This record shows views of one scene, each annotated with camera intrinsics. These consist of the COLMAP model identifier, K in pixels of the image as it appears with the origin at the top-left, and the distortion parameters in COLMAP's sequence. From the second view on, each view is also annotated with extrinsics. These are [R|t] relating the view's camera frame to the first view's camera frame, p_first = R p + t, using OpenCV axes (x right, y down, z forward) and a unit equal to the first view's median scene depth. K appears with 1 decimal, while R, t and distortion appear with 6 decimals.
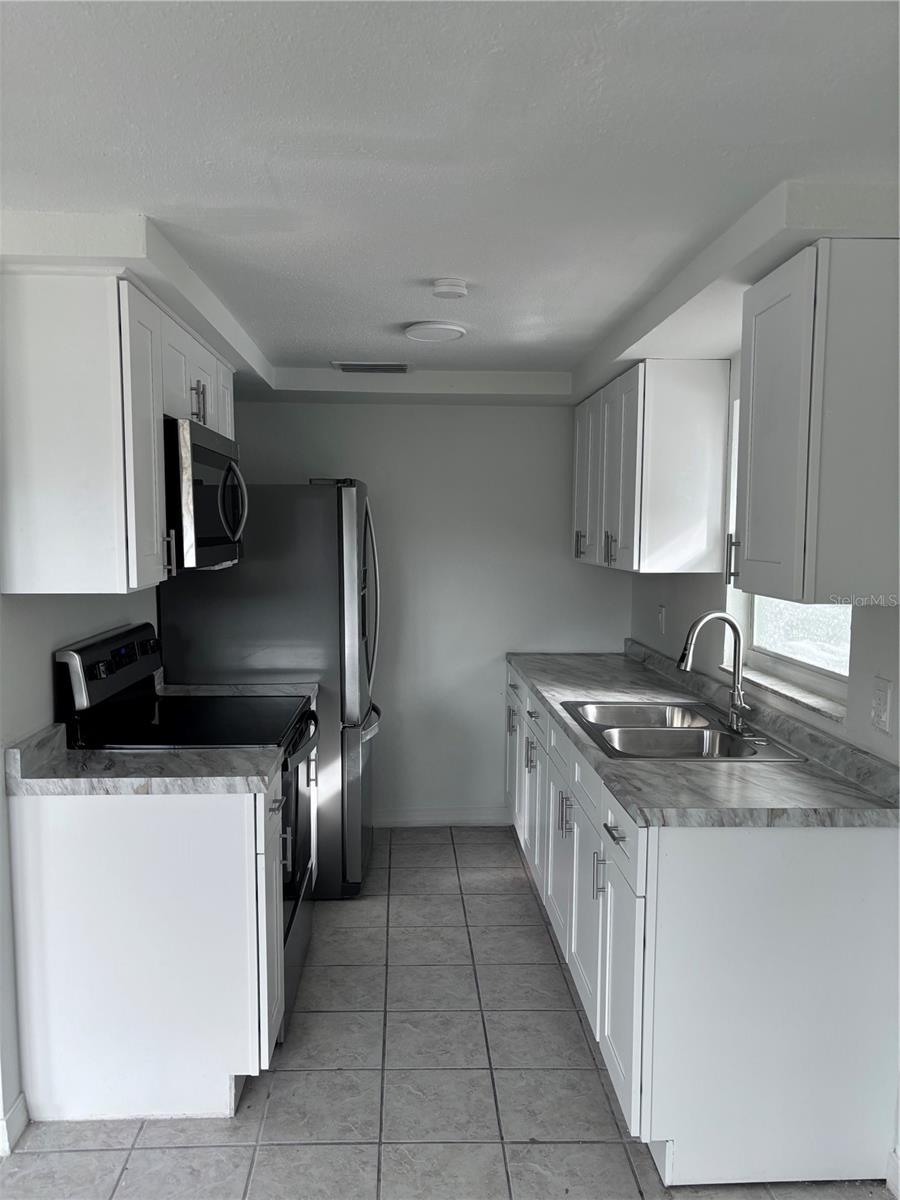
lens RADIAL K [[902.9, 0, 439.9], [0, 902.9, 603.4], [0, 0, 1]] dist [0.037904, -0.043430]
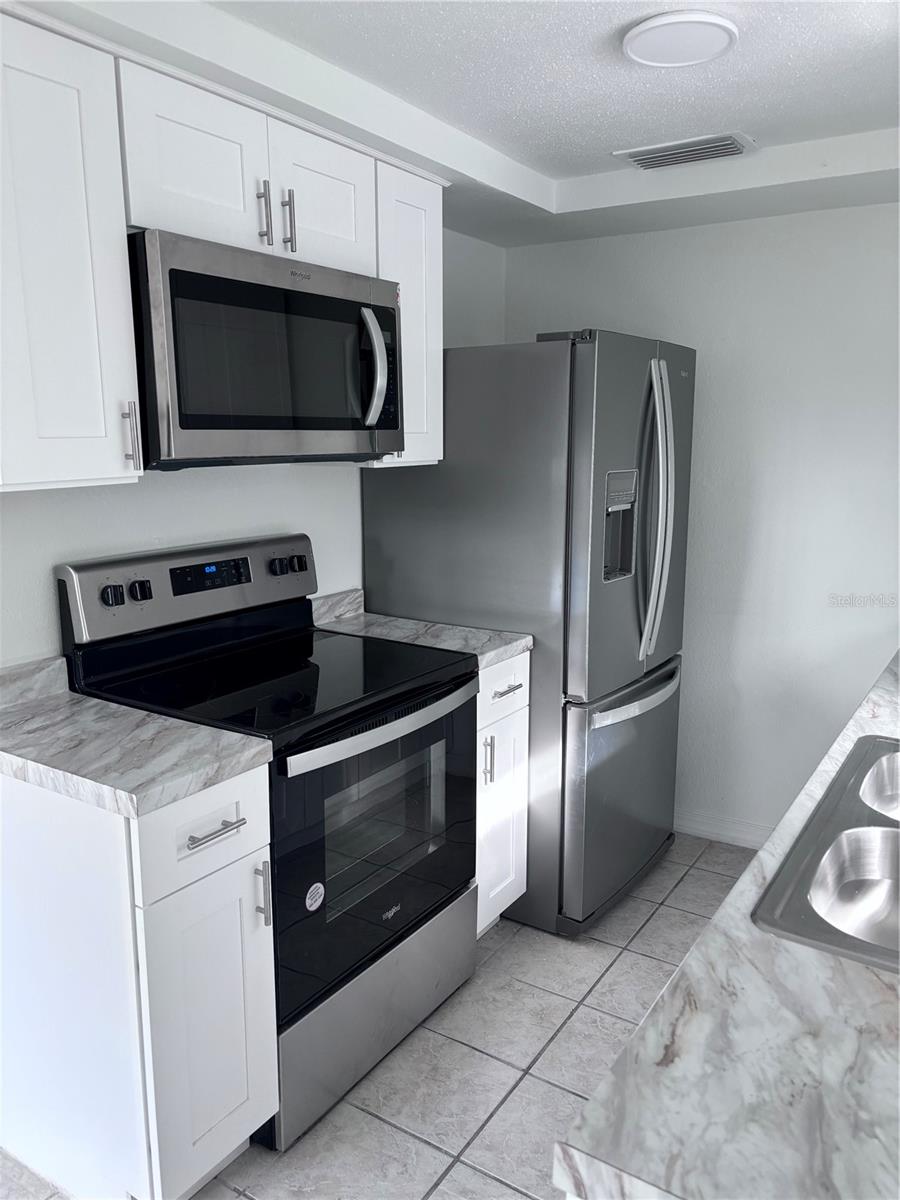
lens RADIAL K [[902.9, 0, 450.6], [0, 902.9, 606.2], [0, 0, 1]] dist [0.037904, -0.043430]
pose [[0.815686, 0.109158, -0.568104, 0.314893], [-0.047585, 0.991369, 0.122162, -0.024563], [0.576535, -0.072613, 0.813840, 0.595380]]
